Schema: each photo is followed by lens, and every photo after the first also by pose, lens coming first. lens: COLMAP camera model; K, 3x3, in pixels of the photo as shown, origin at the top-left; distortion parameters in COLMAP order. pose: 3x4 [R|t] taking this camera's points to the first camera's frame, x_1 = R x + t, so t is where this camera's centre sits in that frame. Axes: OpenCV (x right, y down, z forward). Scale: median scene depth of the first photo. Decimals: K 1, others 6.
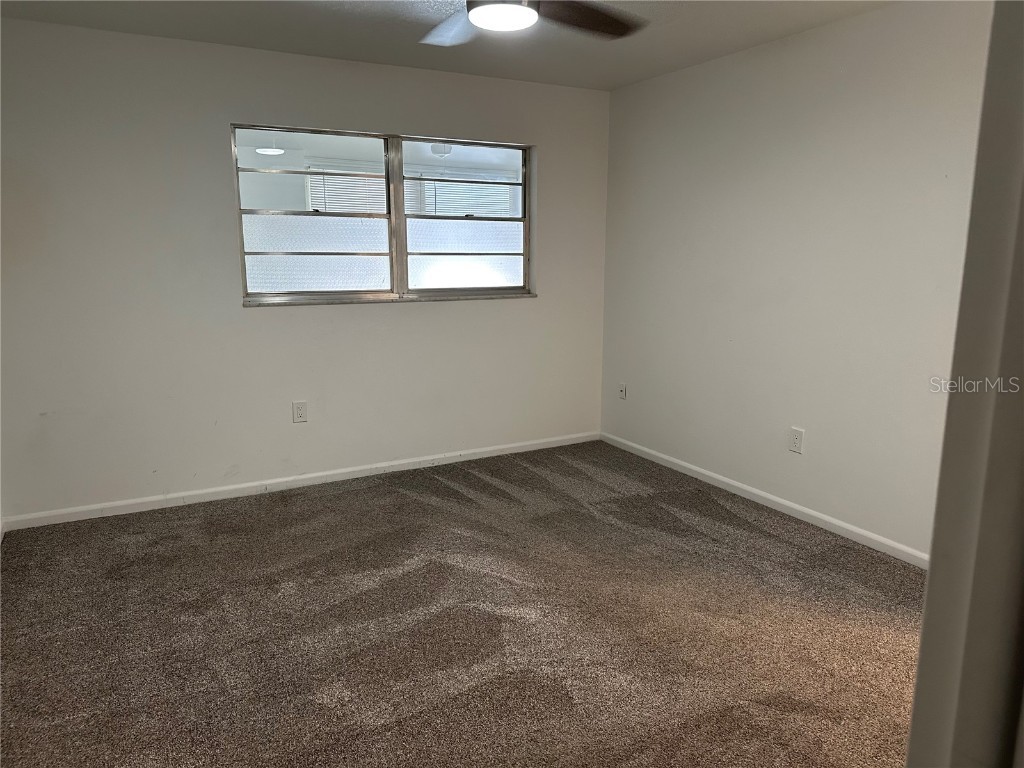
lens RADIAL K [[706.0, 0, 511.6], [0, 706.0, 384.2], [0, 0, 1]] dist [0.014730, -0.029165]
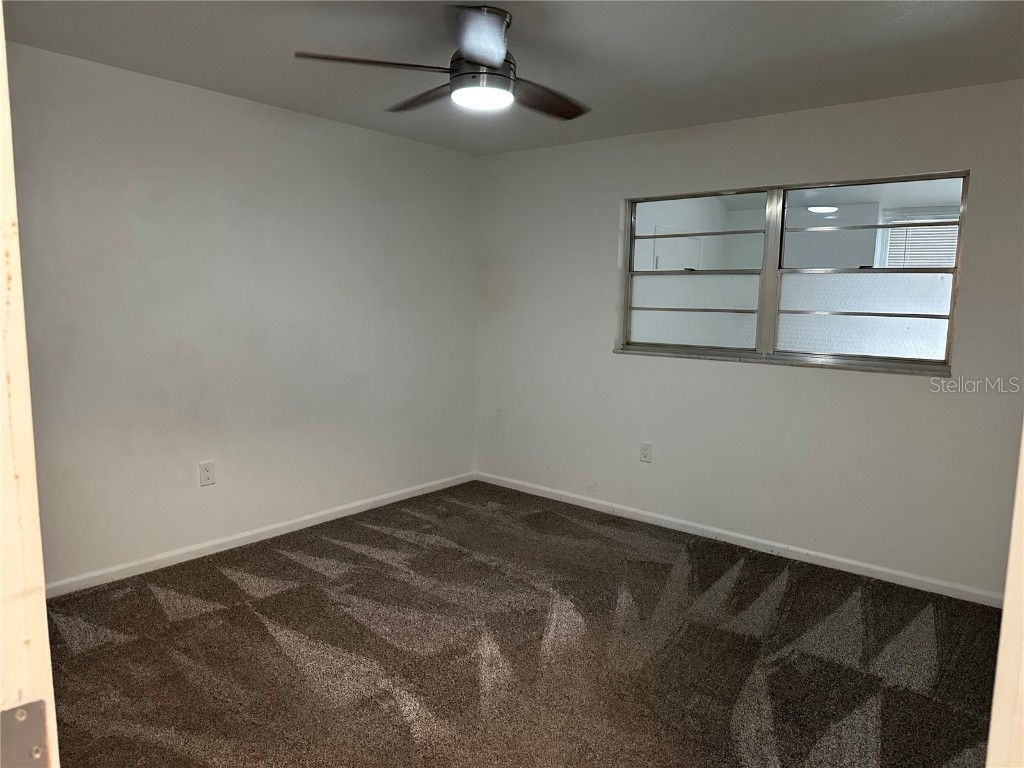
lens RADIAL K [[706.0, 0, 510.7], [0, 706.0, 383.0], [0, 0, 1]] dist [0.014730, -0.029165]
pose [[0.344109, 0.110824, -0.932367, 0.589913], [-0.196329, 0.979552, 0.043973, -0.067827], [0.918174, 0.167919, 0.358830, 0.373732]]
